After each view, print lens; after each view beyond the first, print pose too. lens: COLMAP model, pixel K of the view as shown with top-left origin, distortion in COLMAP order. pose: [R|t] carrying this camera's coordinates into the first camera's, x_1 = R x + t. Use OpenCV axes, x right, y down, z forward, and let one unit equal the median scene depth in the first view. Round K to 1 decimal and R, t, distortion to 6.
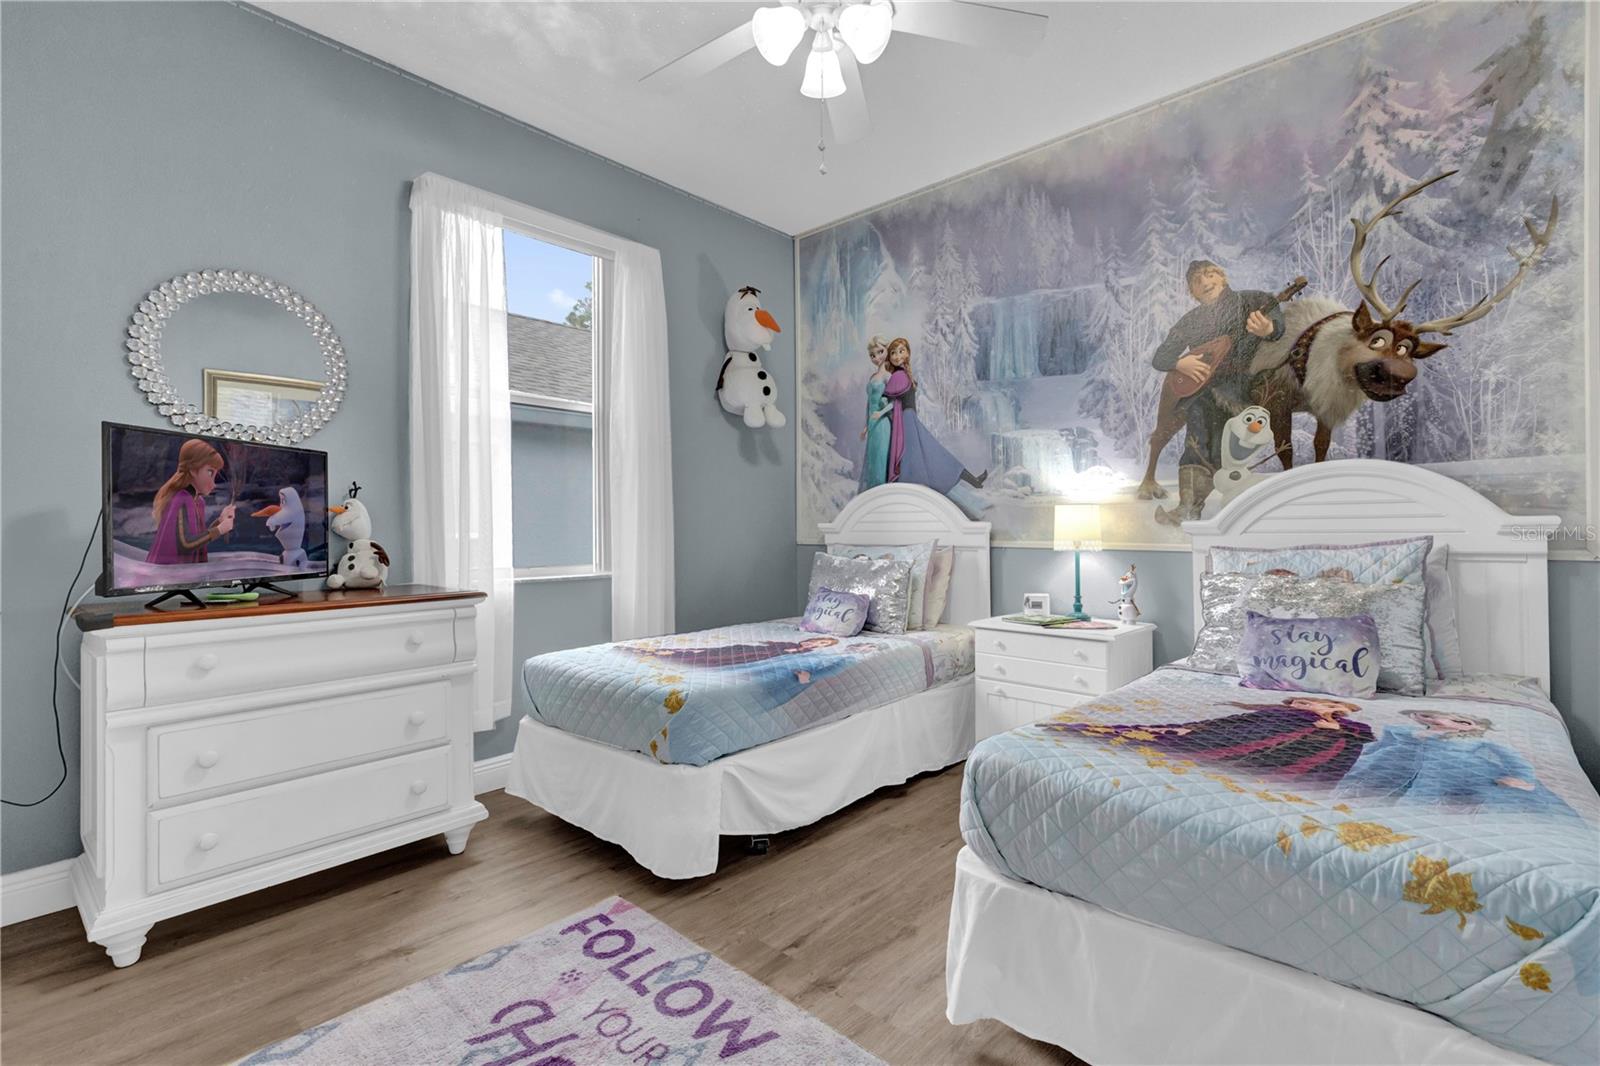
lens RADIAL K [[727.2, 0, 808.8], [0, 727.2, 532.9], [0, 0, 1]] dist [0.001669, 0.002080]
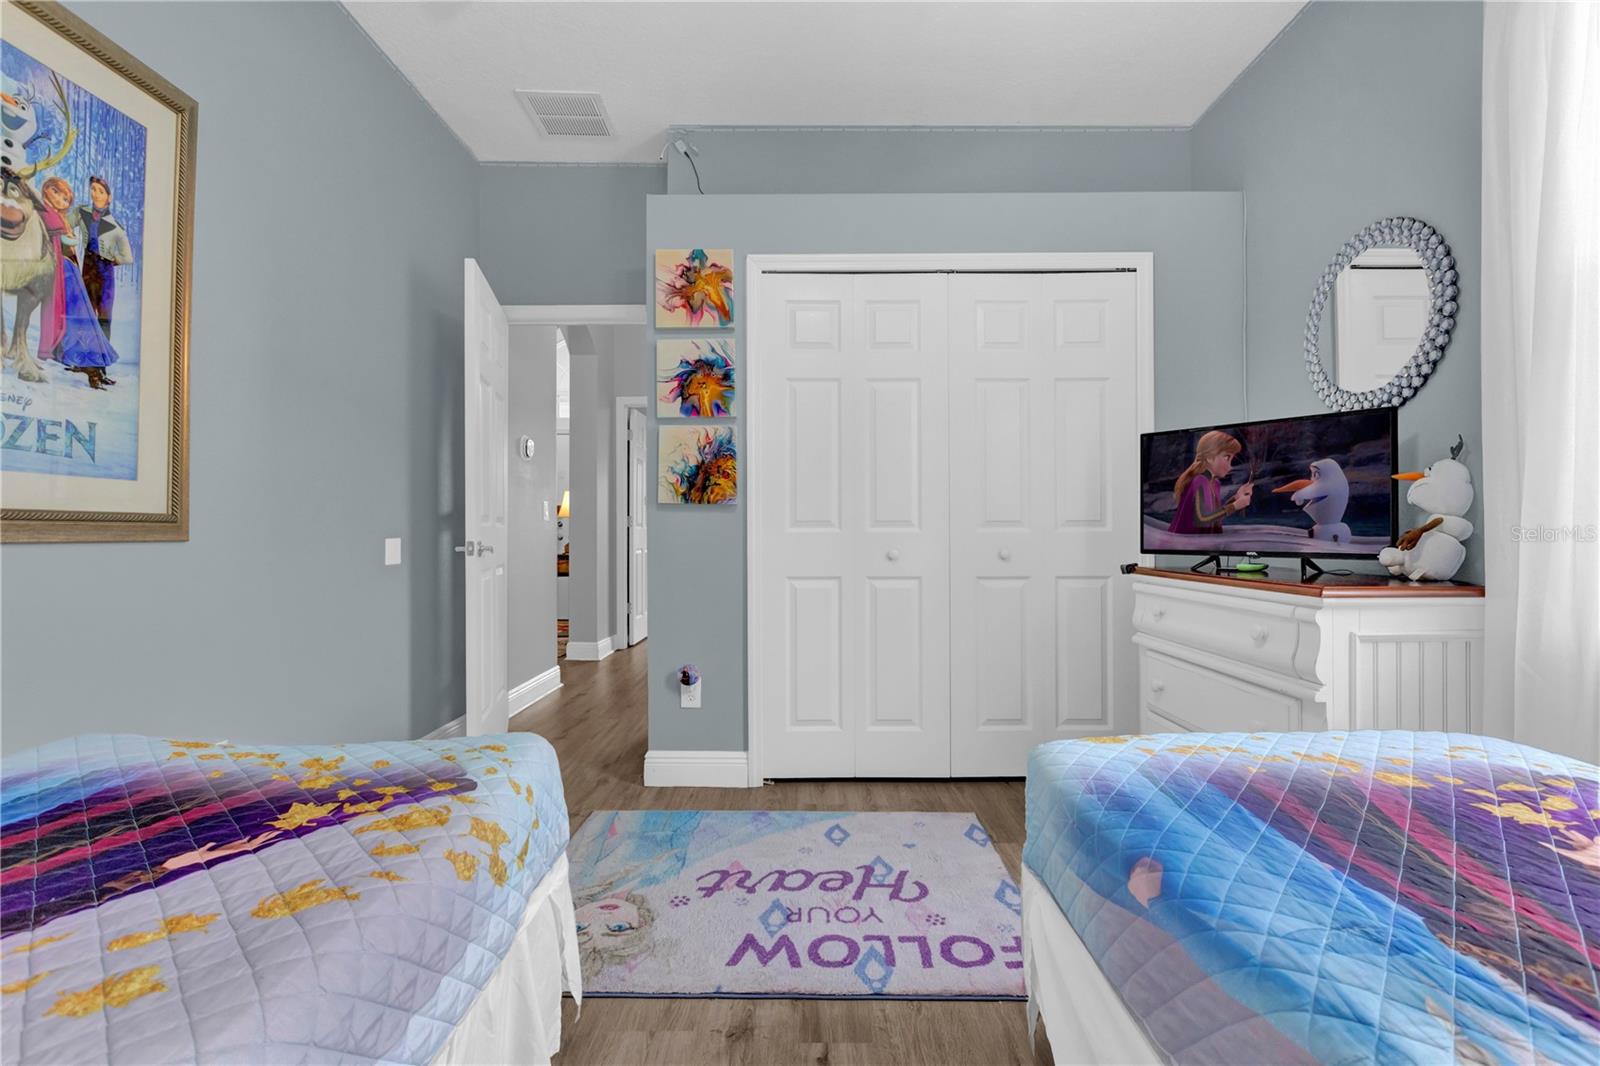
lens RADIAL K [[727.2, 0, 812.6], [0, 727.2, 523.4], [0, 0, 1]] dist [0.001669, 0.002080]
pose [[-0.739725, -0.004070, -0.672897, 0.482694], [-0.003613, 0.999991, -0.002076, 0.029649], [0.672899, 0.000895, -0.739734, 1.532630]]
